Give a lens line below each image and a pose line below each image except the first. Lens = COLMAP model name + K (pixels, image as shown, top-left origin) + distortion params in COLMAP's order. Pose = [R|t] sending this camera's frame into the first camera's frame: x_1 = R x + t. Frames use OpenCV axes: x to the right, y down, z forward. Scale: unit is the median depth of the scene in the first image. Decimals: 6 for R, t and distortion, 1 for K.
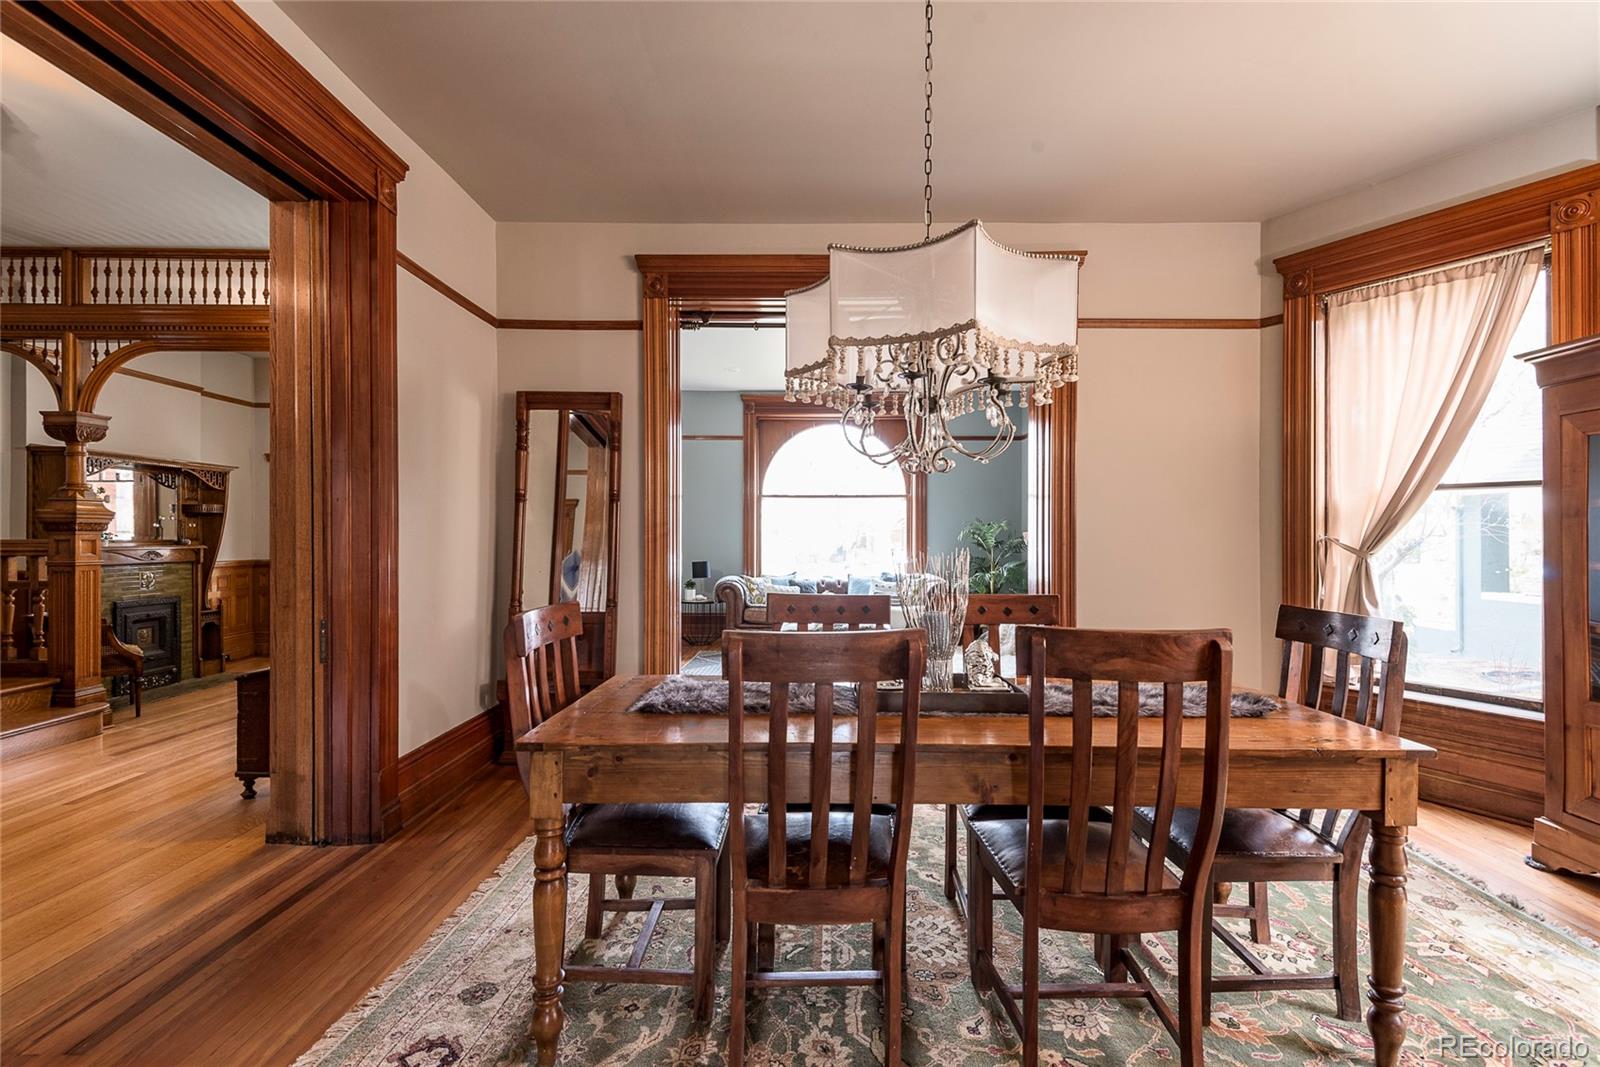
lens RADIAL K [[724.0, 0, 793.1], [0, 724.0, 531.8], [0, 0, 1]] dist [0.025285, -0.006246]
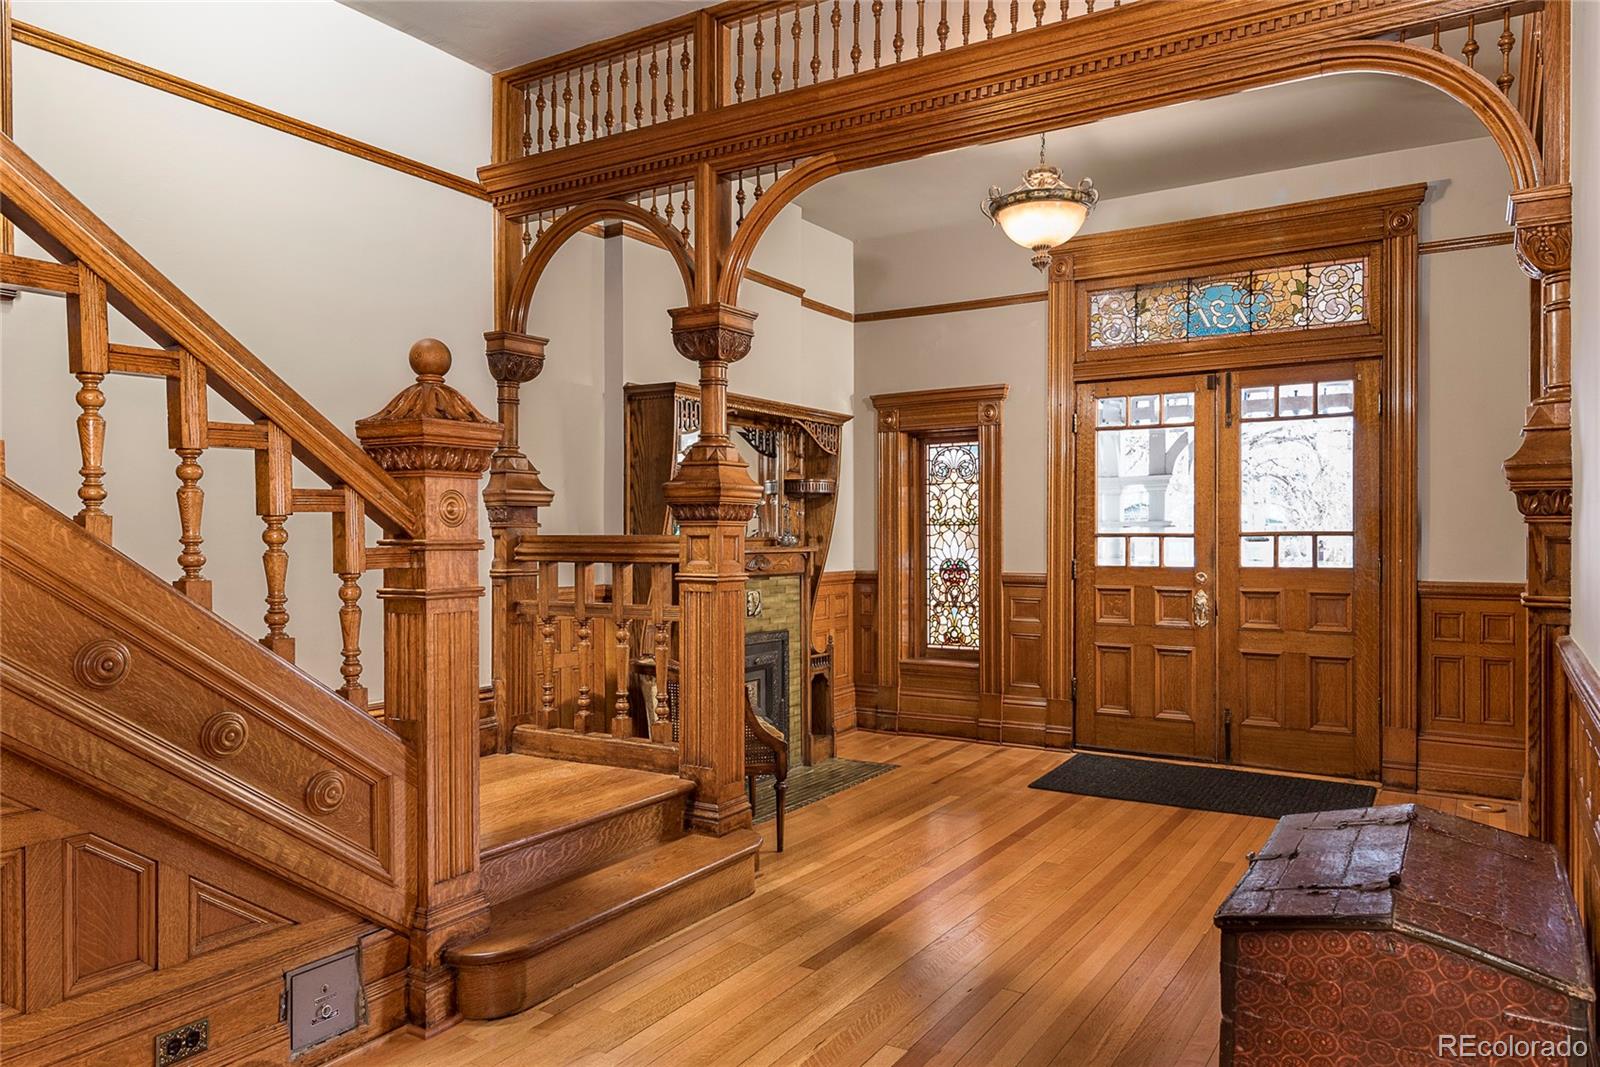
lens RADIAL K [[1086.6, 0, 807.5], [0, 1086.6, 539.4], [0, 0, 1]] dist [0.030829, -0.013078]
pose [[0.858861, -0.002556, -0.512202, -0.486677], [0.007730, 0.999938, 0.007971, 0.007820], [0.512150, -0.010805, 0.858828, 0.323441]]
